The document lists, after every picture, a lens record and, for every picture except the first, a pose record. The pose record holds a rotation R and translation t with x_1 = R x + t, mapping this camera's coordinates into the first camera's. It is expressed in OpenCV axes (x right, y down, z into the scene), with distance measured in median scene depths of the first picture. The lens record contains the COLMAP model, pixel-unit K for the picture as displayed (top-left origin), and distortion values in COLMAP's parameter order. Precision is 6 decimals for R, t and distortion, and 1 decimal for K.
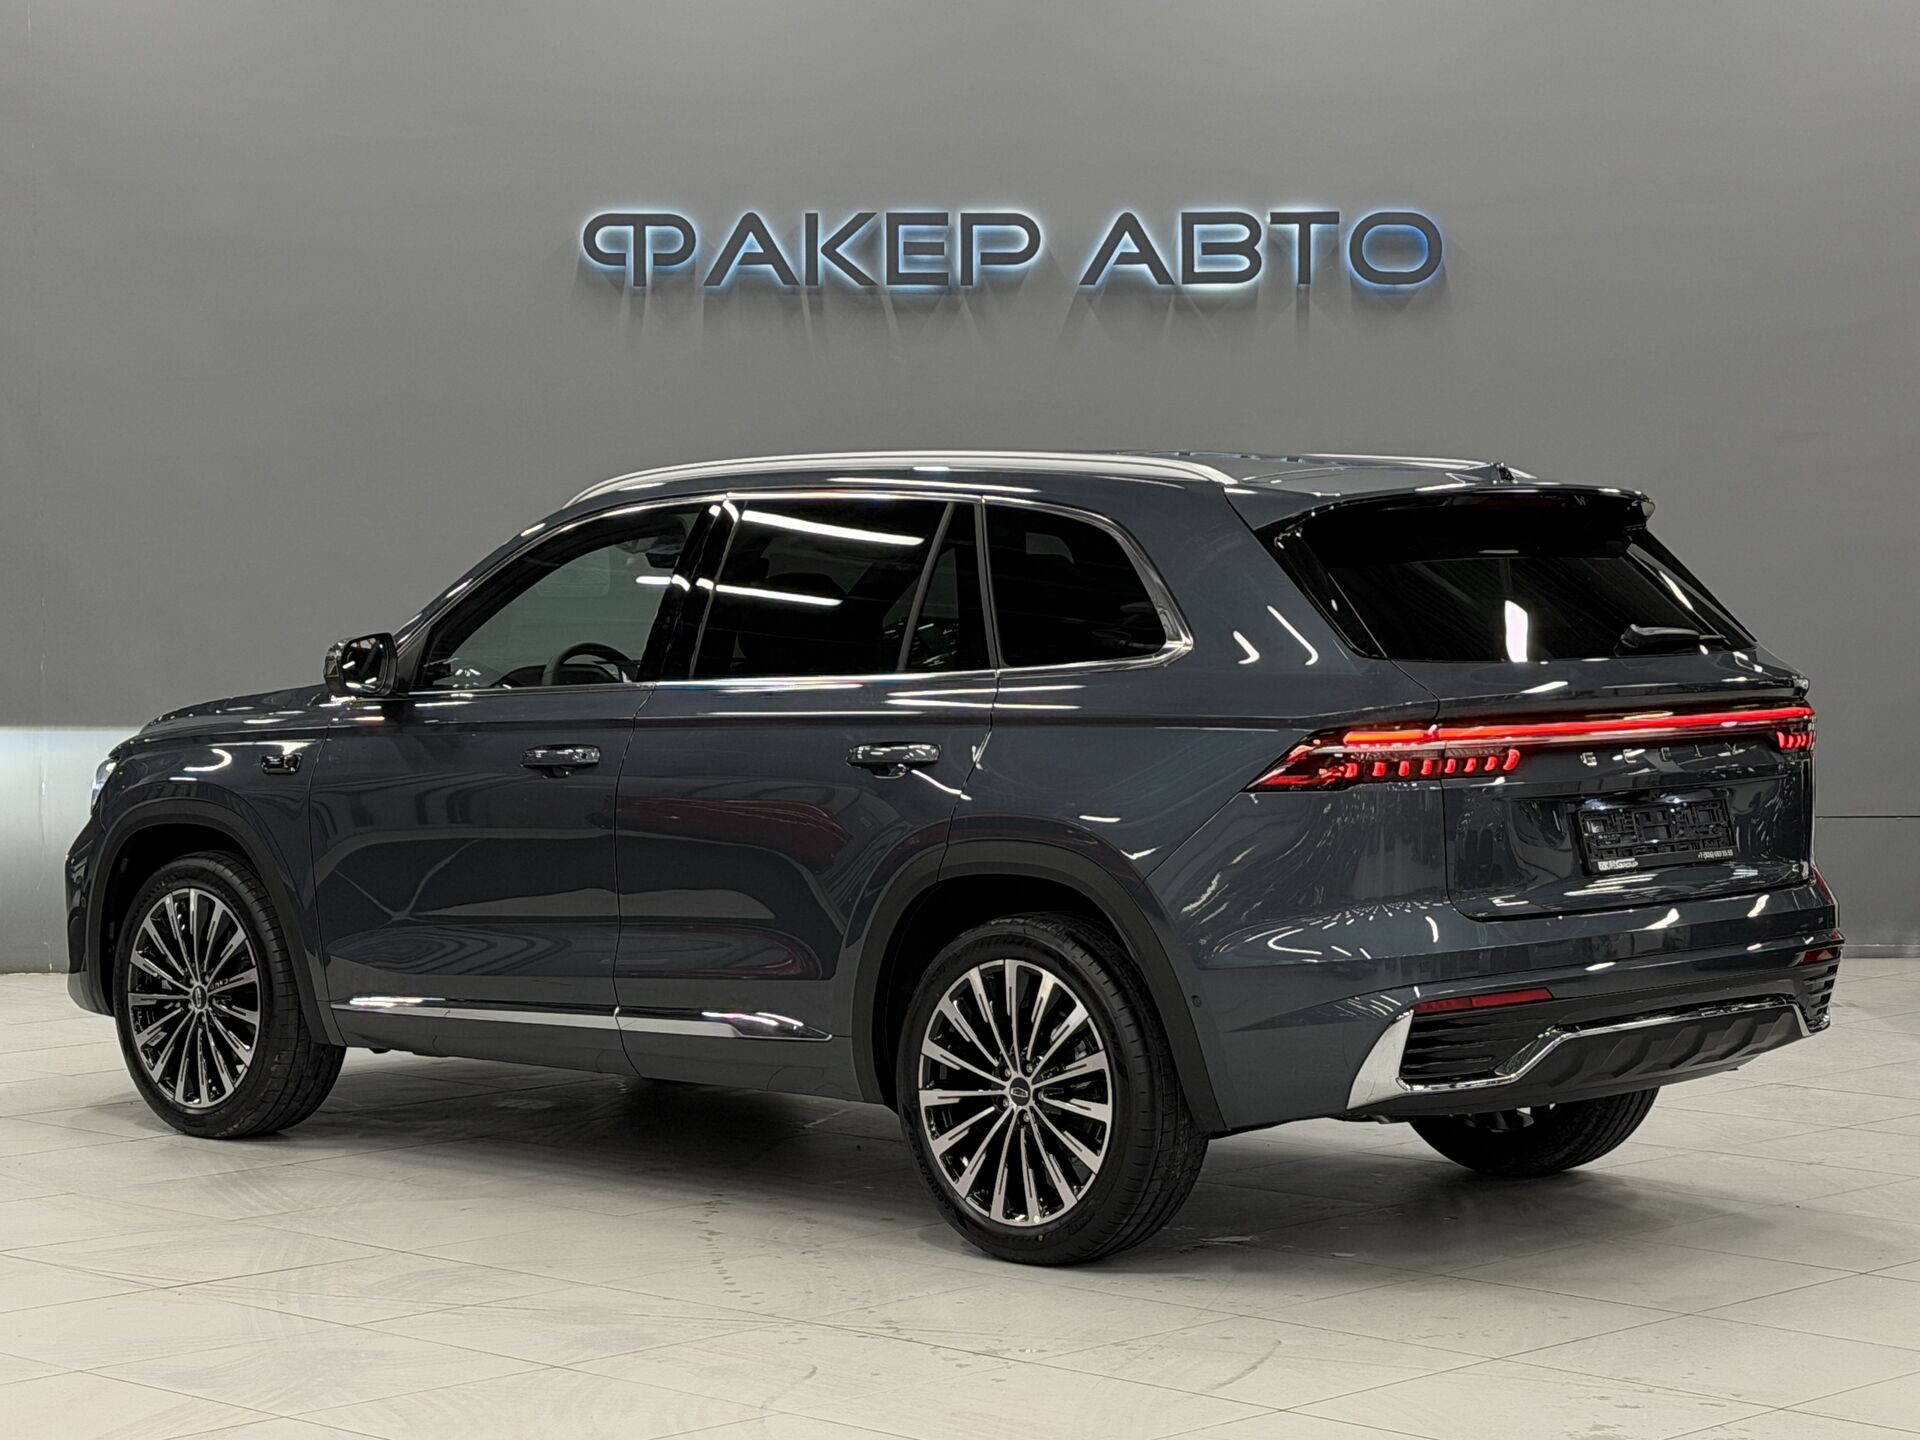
lens RADIAL K [[4141.5, 0, 960.0], [0, 4141.5, 720.0], [0, 0, 1]] dist [0.104013, -0.358365]
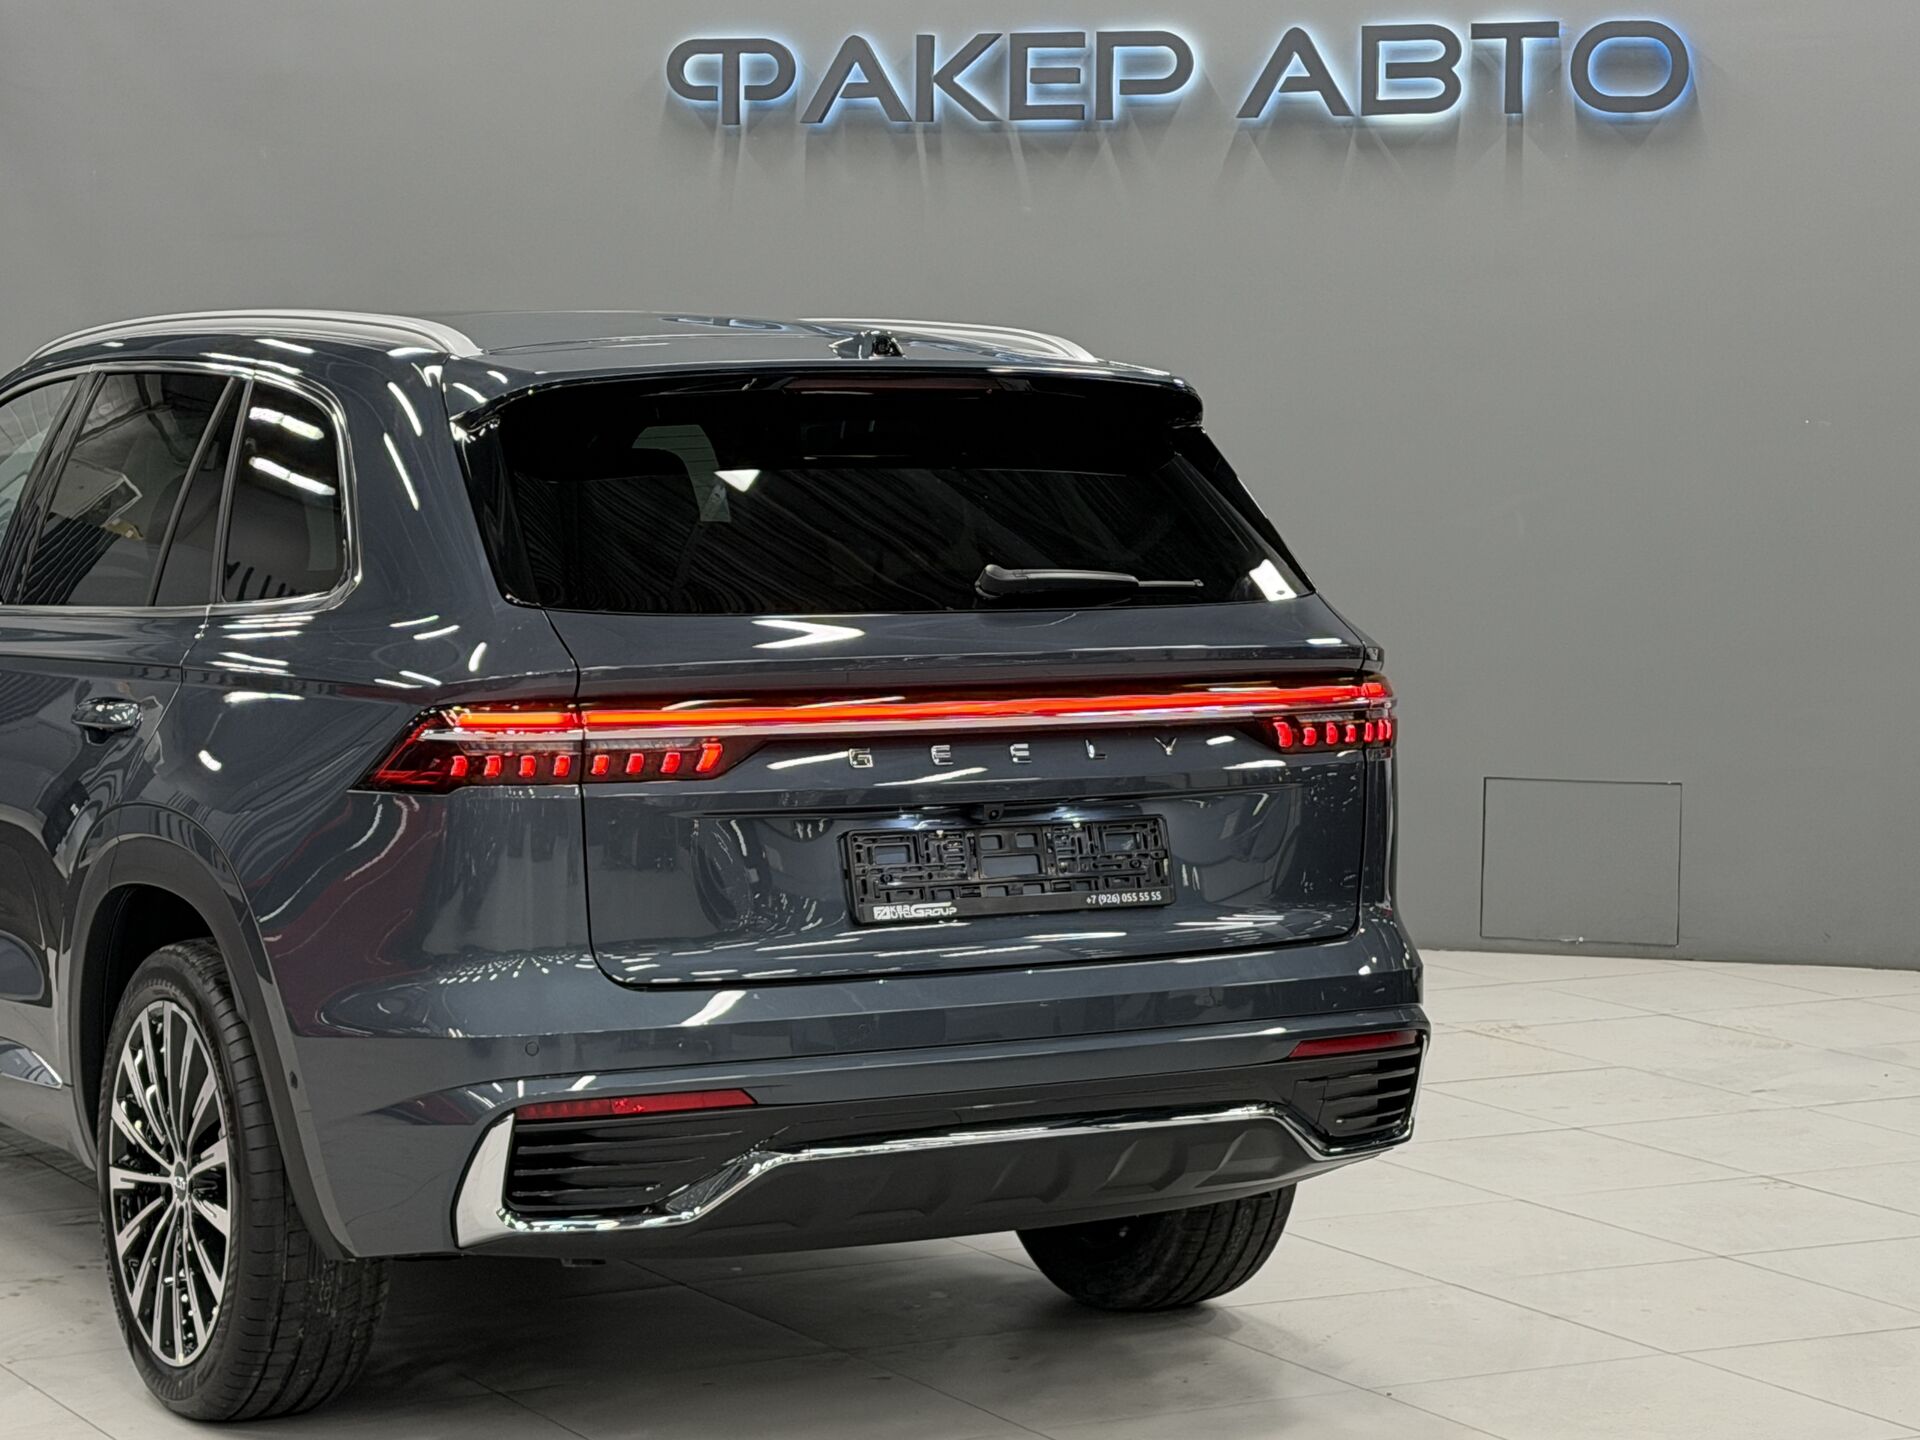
lens RADIAL K [[4114.0, 0, 960.0], [0, 4114.0, 720.0], [0, 0, 1]] dist [0.079134, 0.291033]
pose [[0.958665, 0.031338, -0.282807, 0.210248], [-0.023045, 0.999203, 0.032606, -0.011501], [0.283603, -0.024741, 0.958623, 0.202186]]
